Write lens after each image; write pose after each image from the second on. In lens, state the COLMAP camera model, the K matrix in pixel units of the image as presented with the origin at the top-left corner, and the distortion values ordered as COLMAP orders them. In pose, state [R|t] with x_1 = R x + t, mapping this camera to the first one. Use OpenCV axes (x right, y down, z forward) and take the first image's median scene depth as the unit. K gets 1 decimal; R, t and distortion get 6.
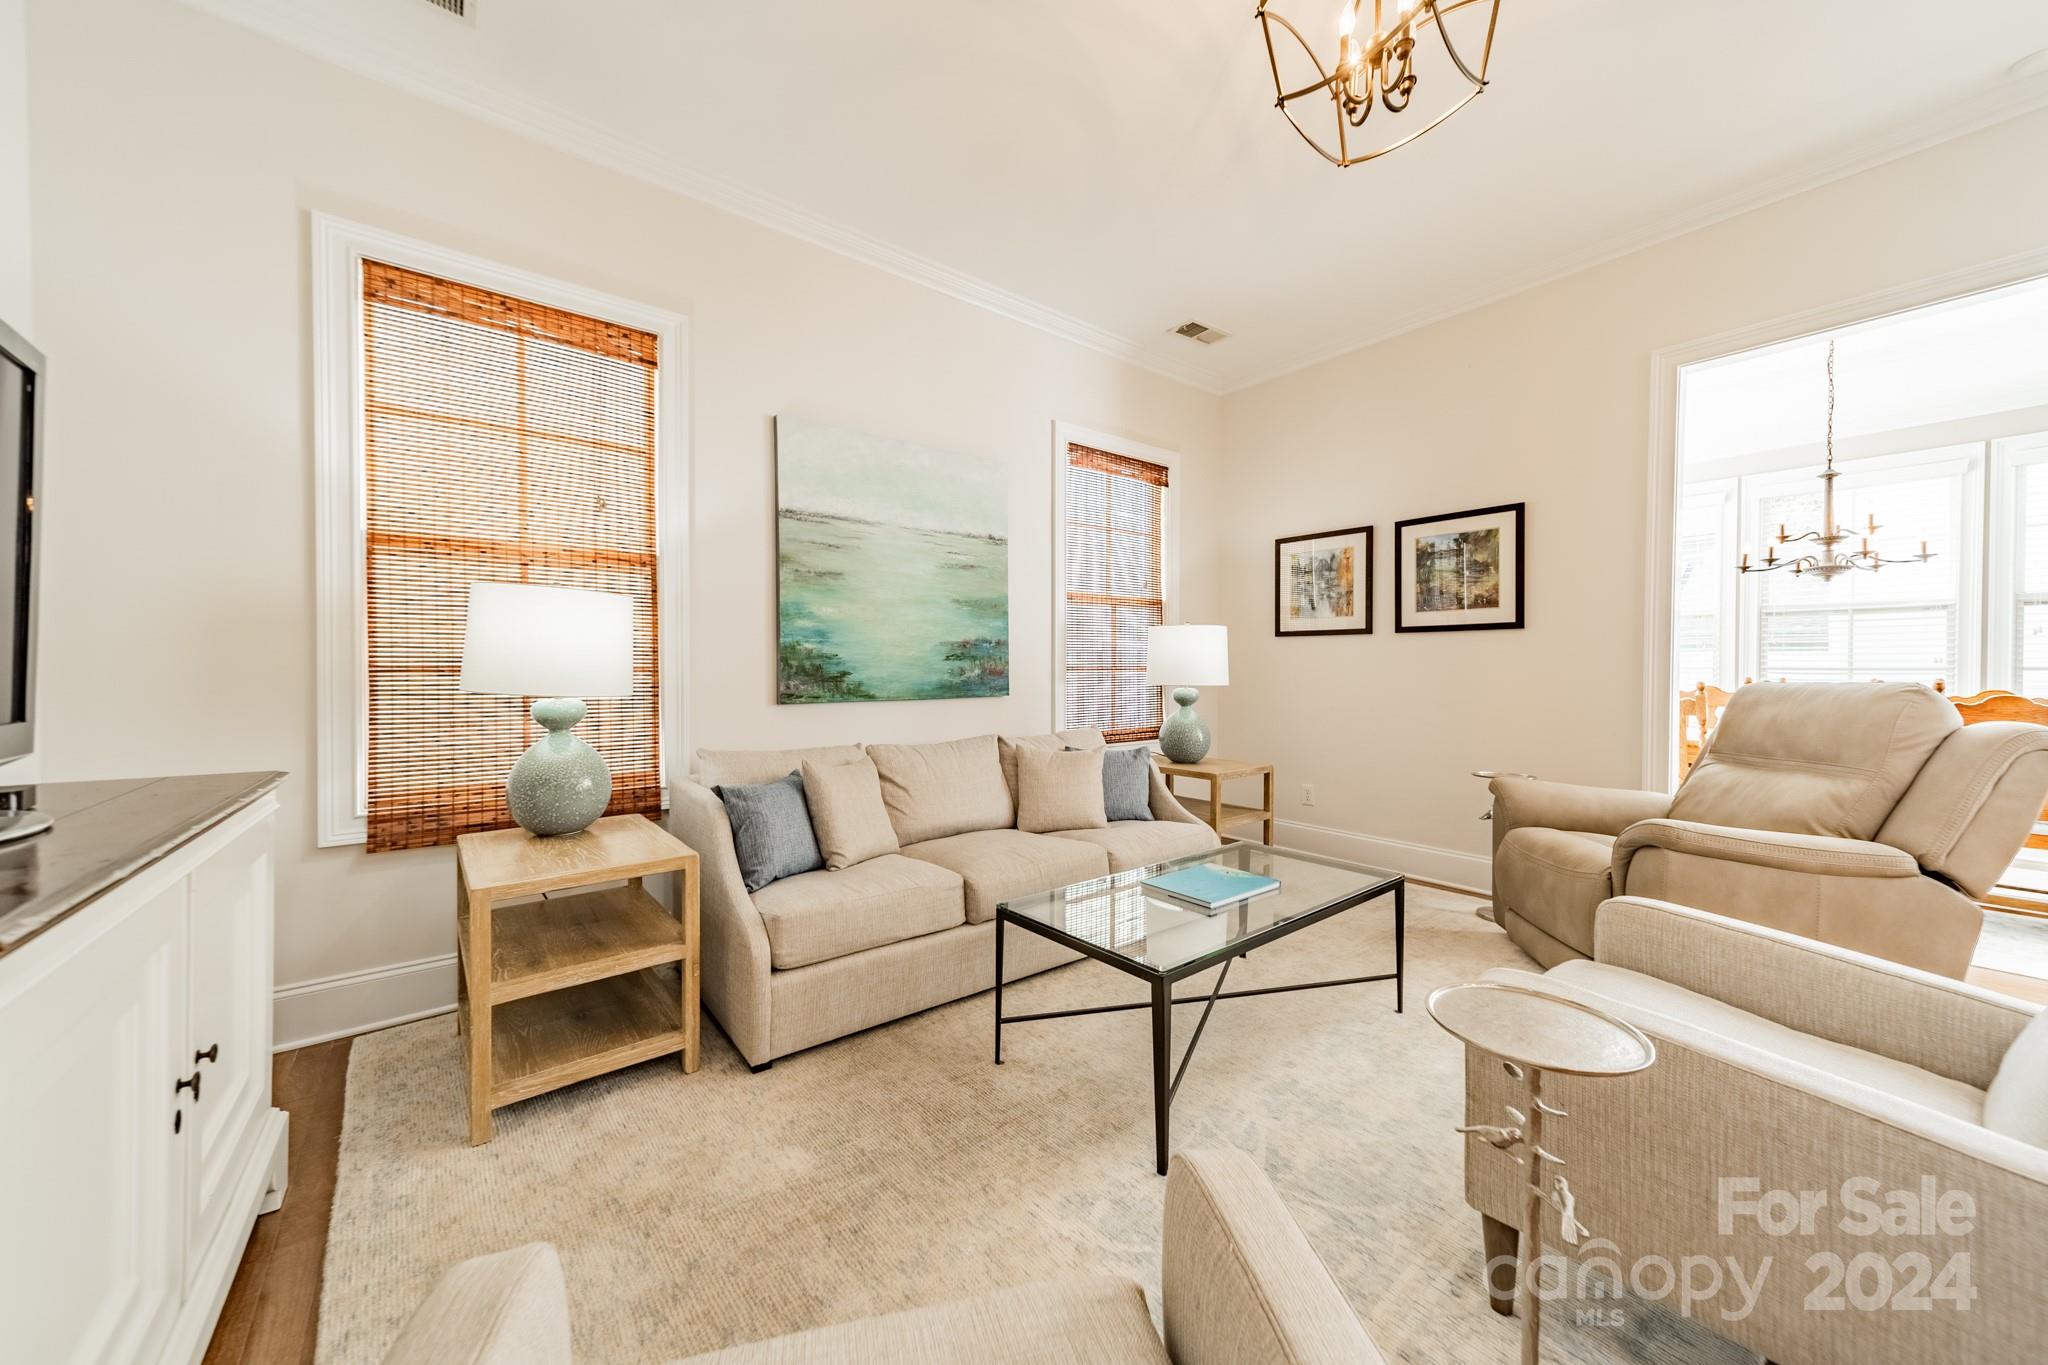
lens RADIAL K [[728.7, 0, 1017.2], [0, 728.7, 677.8], [0, 0, 1]] dist [0.005802, -0.000230]
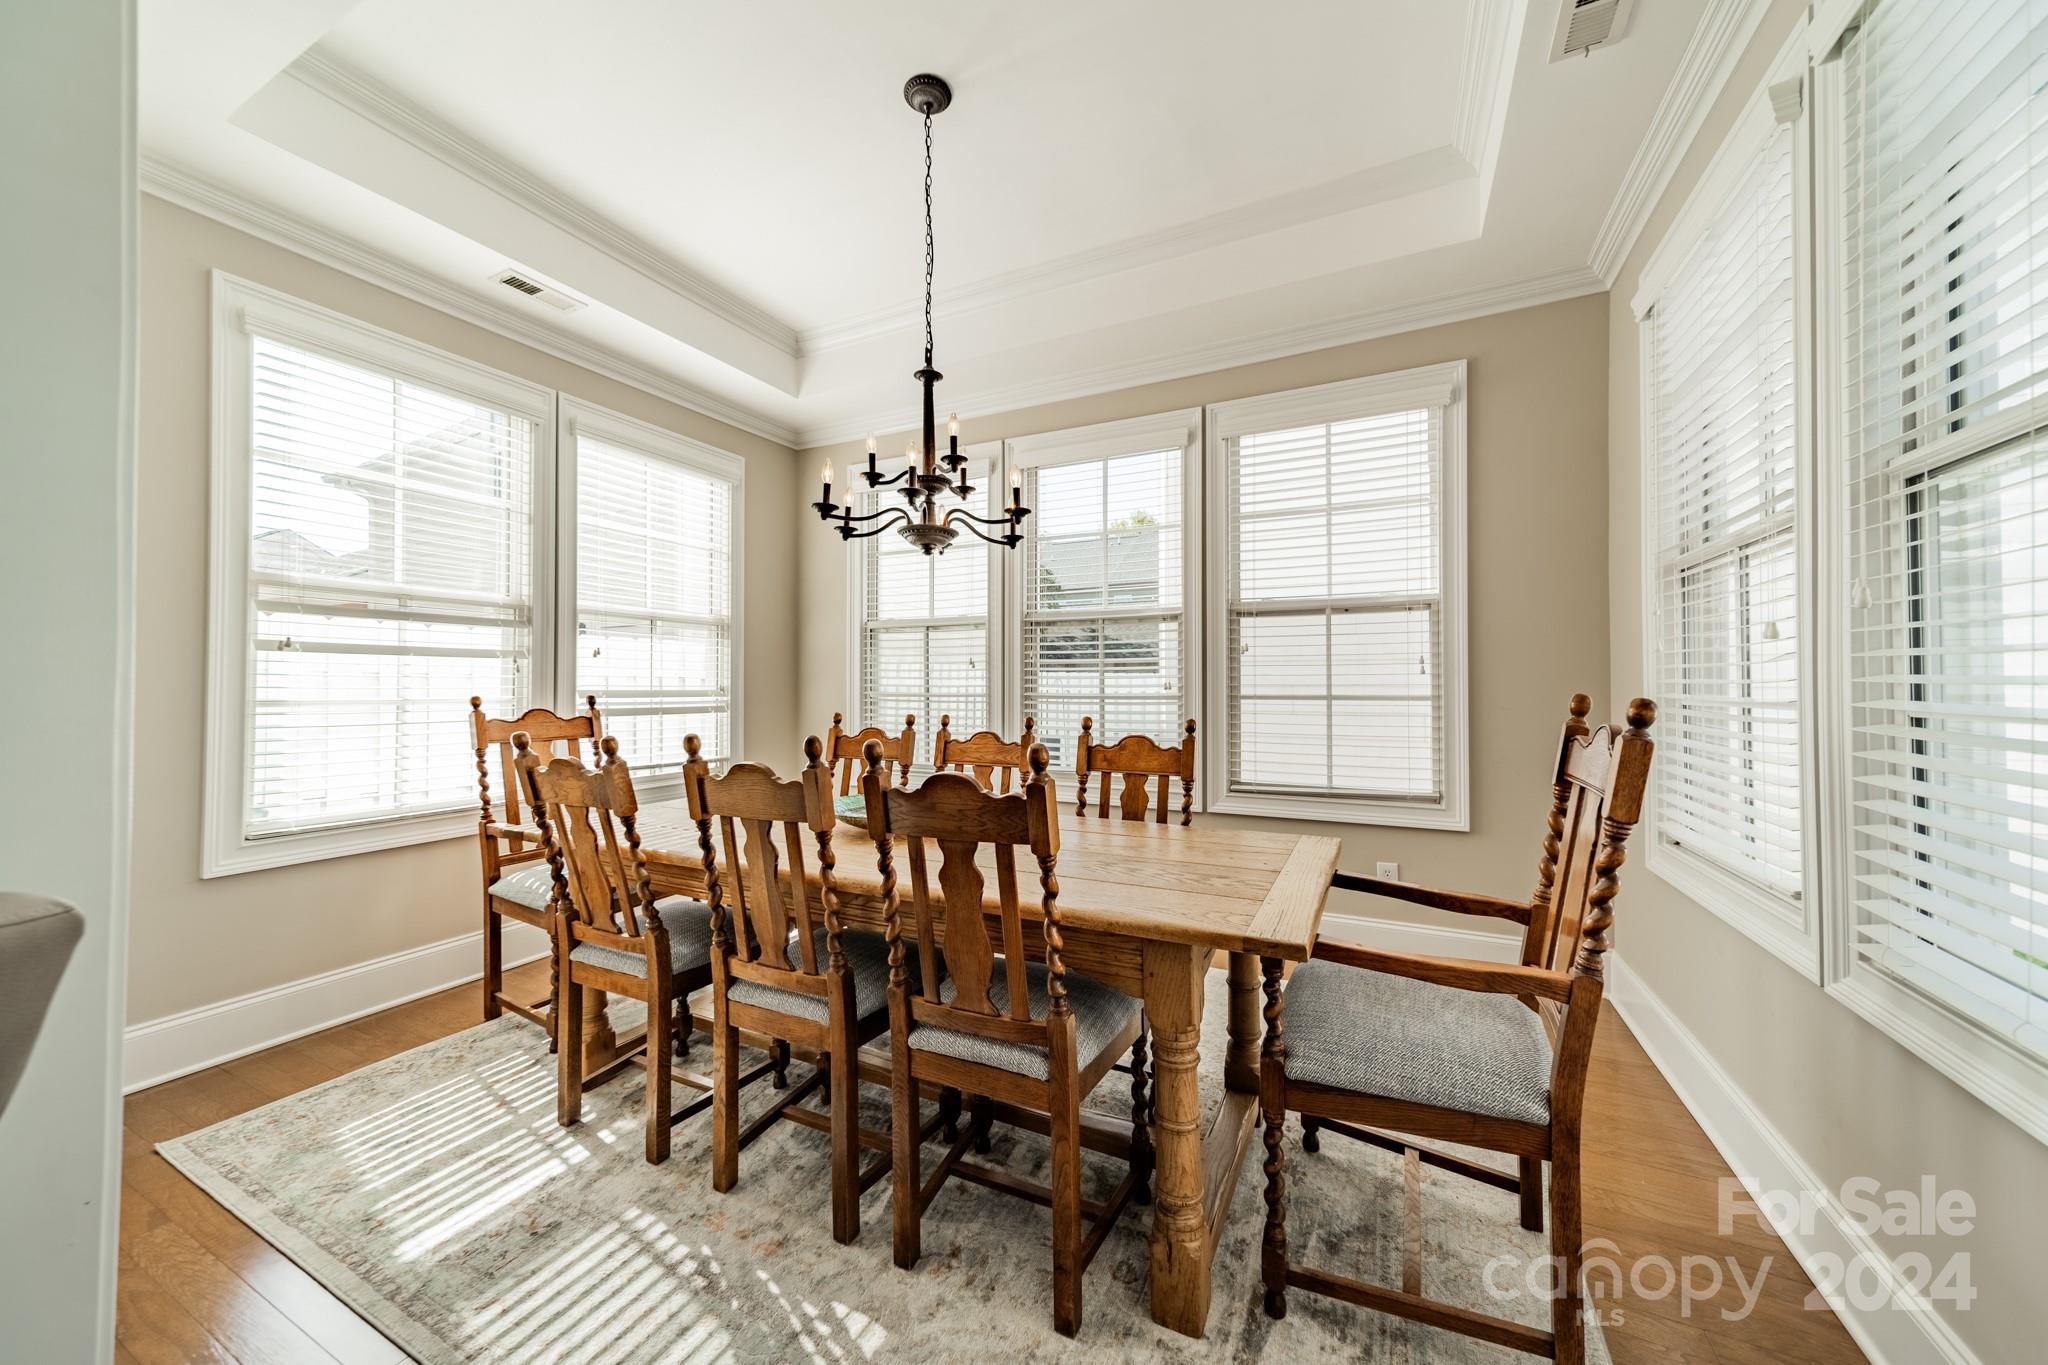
lens RADIAL K [[728.7, 0, 1032.5], [0, 728.7, 683.8], [0, 0, 1]] dist [0.005802, -0.000230]
pose [[0.899095, -0.000065, 0.437754, 1.070457], [0.008535, 0.999813, -0.017381, -0.019254], [-0.437671, 0.019363, 0.898927, 0.508194]]
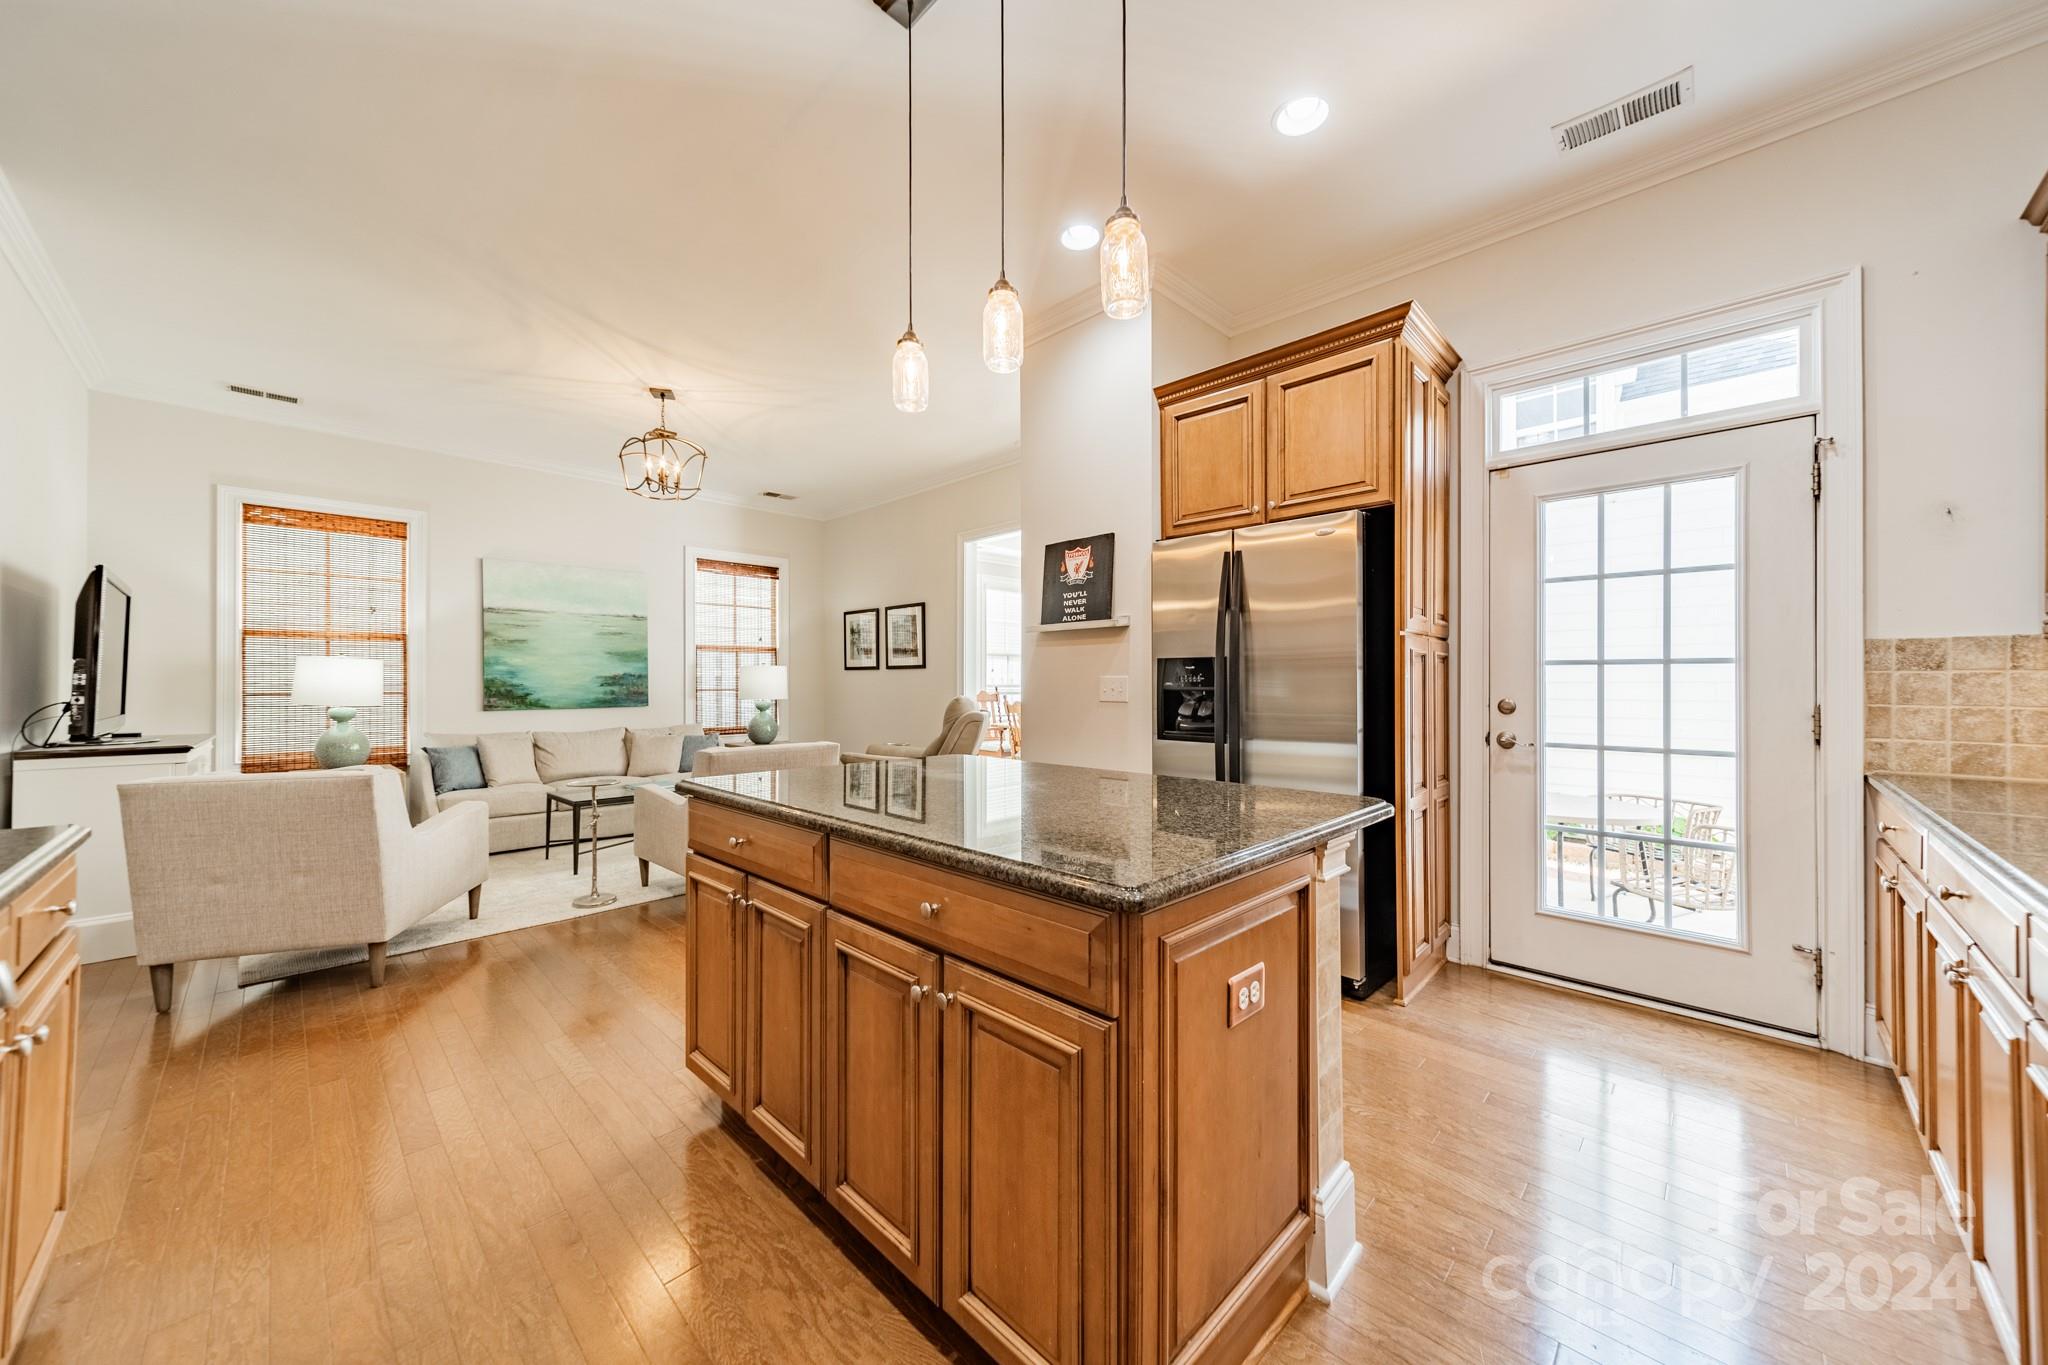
lens RADIAL K [[728.7, 0, 1029.3], [0, 728.7, 680.1], [0, 0, 1]] dist [0.005802, -0.000230]
pose [[0.991092, -0.004315, 0.133110, 0.740637], [0.006895, 0.999797, -0.018924, 0.001754], [-0.133001, 0.019674, 0.990921, -0.956869]]
